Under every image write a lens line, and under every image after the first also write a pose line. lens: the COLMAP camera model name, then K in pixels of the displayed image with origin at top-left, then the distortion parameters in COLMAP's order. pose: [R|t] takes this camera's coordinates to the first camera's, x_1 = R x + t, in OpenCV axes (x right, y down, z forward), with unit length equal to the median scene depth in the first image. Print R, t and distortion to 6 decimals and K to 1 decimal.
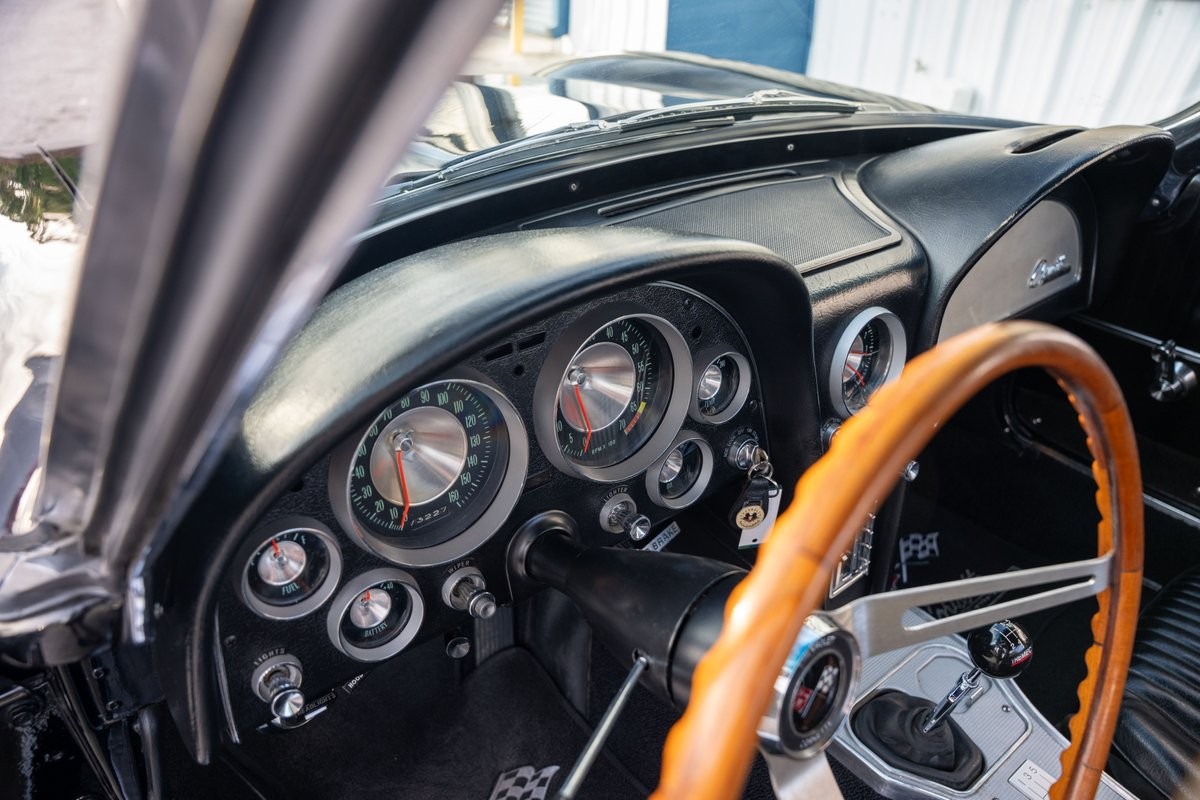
lens RADIAL K [[833.5, 0, 598.0], [0, 833.5, 410.5], [0, 0, 1]] dist [-0.166448, 0.110579]
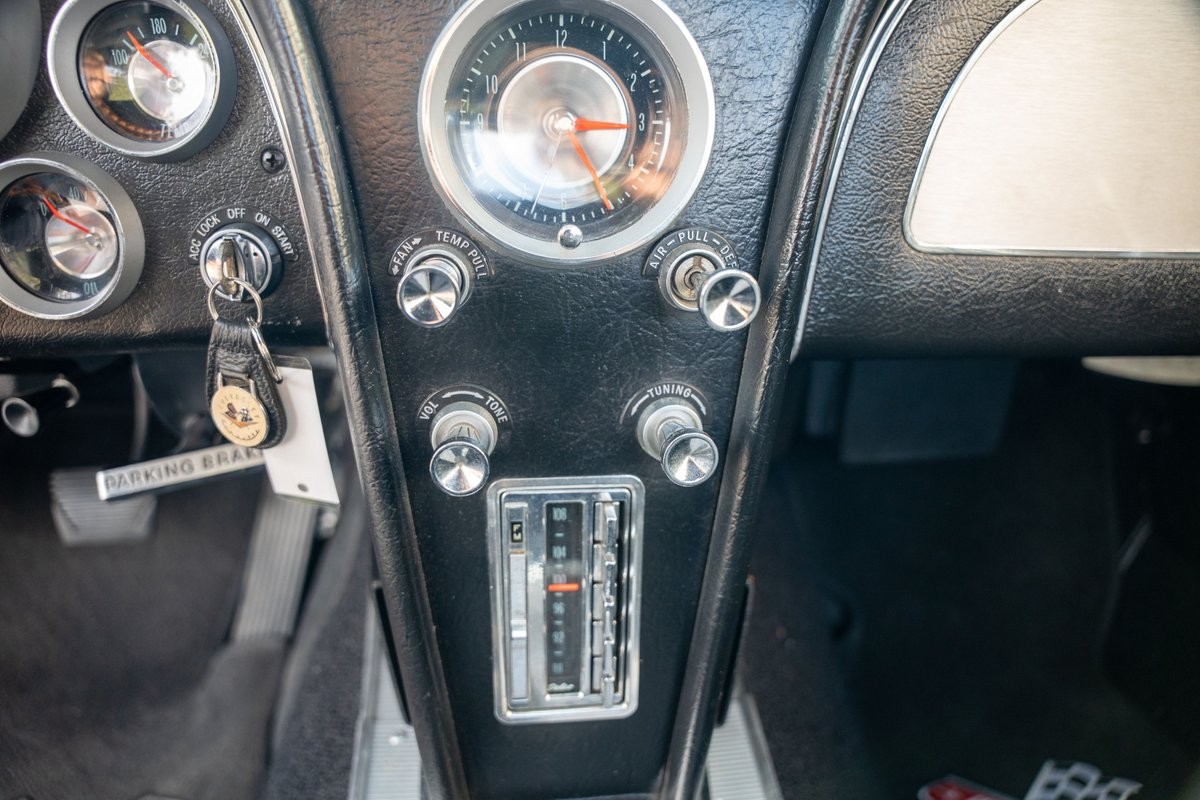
lens RADIAL K [[833.5, 0, 601.7], [0, 833.5, 403.6], [0, 0, 1]] dist [-0.166448, 0.110579]
pose [[0.852909, 0.226359, -0.470433, 0.637931], [-0.287632, 0.955758, -0.061603, 0.104970], [0.435676, 0.187853, 0.880283, 0.794980]]
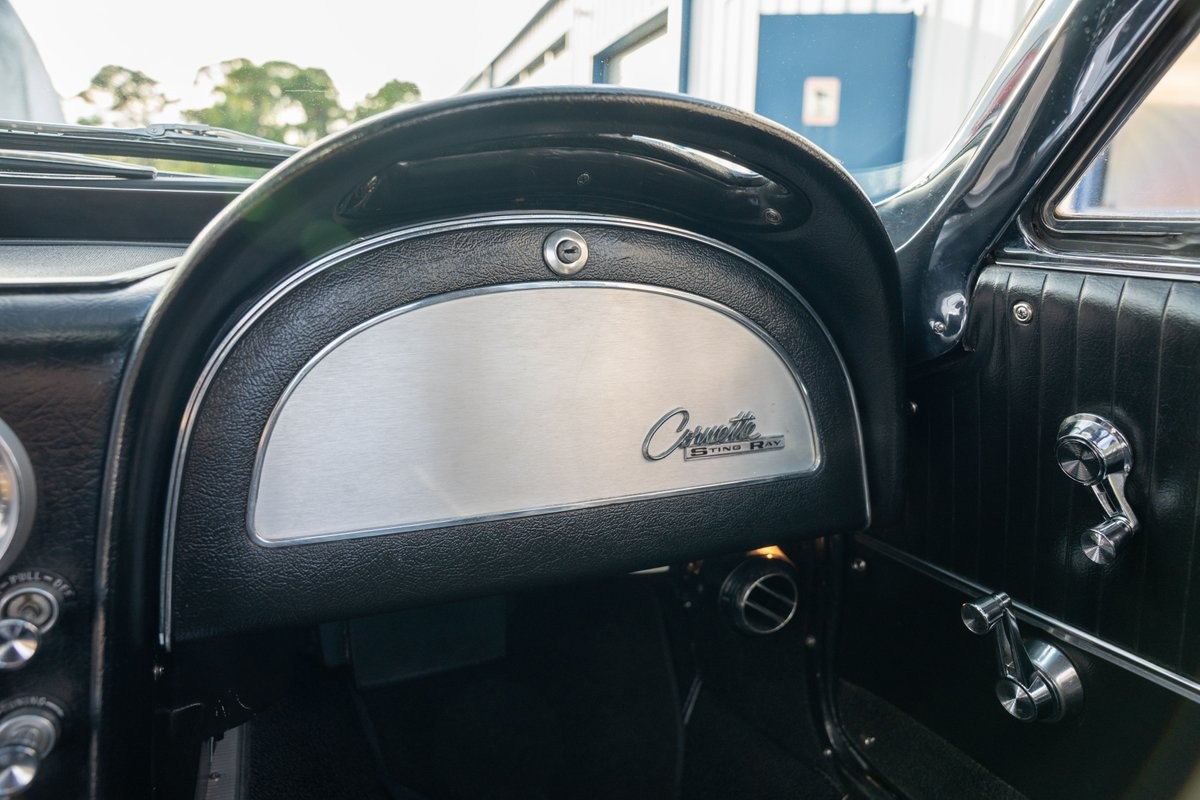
lens RADIAL K [[833.5, 0, 601.4], [0, 833.5, 398.6], [0, 0, 1]] dist [-0.166448, 0.110579]
pose [[0.976414, 0.055949, -0.208532, 0.945642], [-0.122763, 0.938388, -0.323044, -0.018881], [0.177610, 0.341025, 0.923123, 0.730627]]
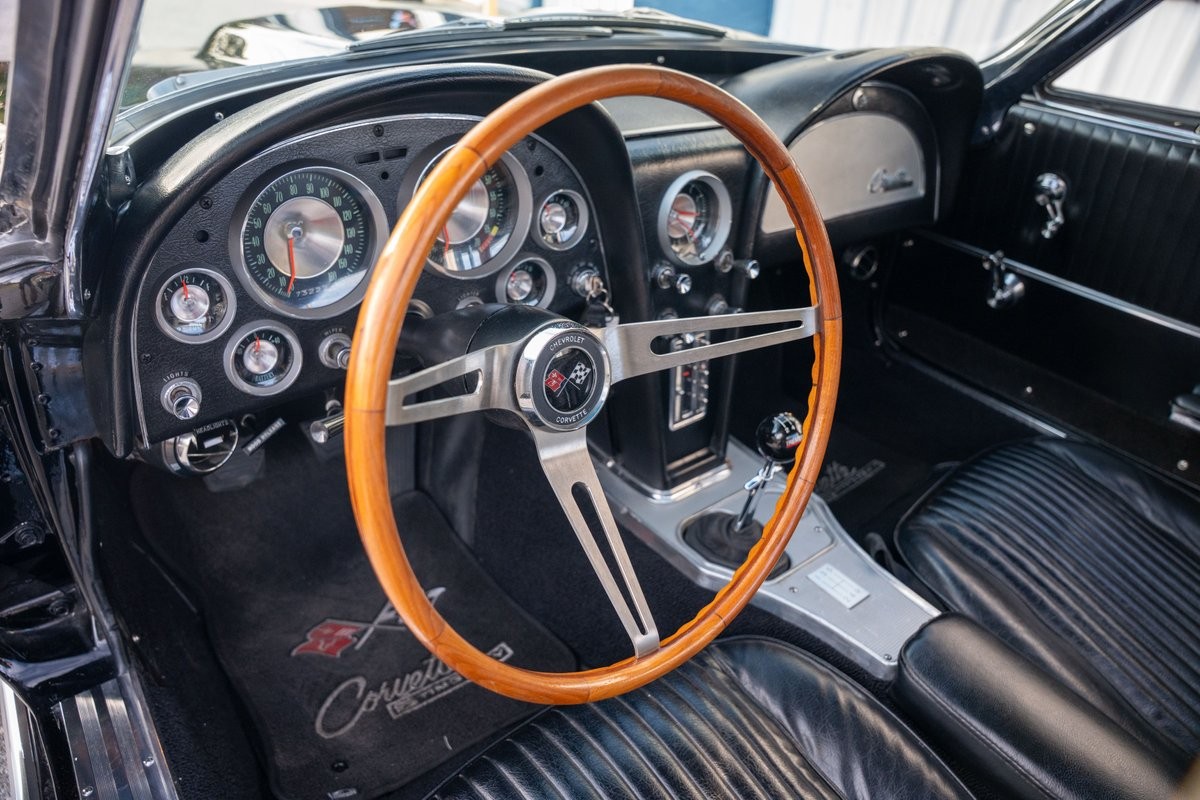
lens RADIAL K [[833.5, 0, 604.3], [0, 833.5, 418.3], [0, 0, 1]] dist [-0.166448, 0.110579]
pose [[0.998537, 0.037388, 0.039074, 0.183249], [-0.038003, 0.999163, 0.015119, 0.257810], [-0.038476, -0.016582, 0.999122, -0.250856]]
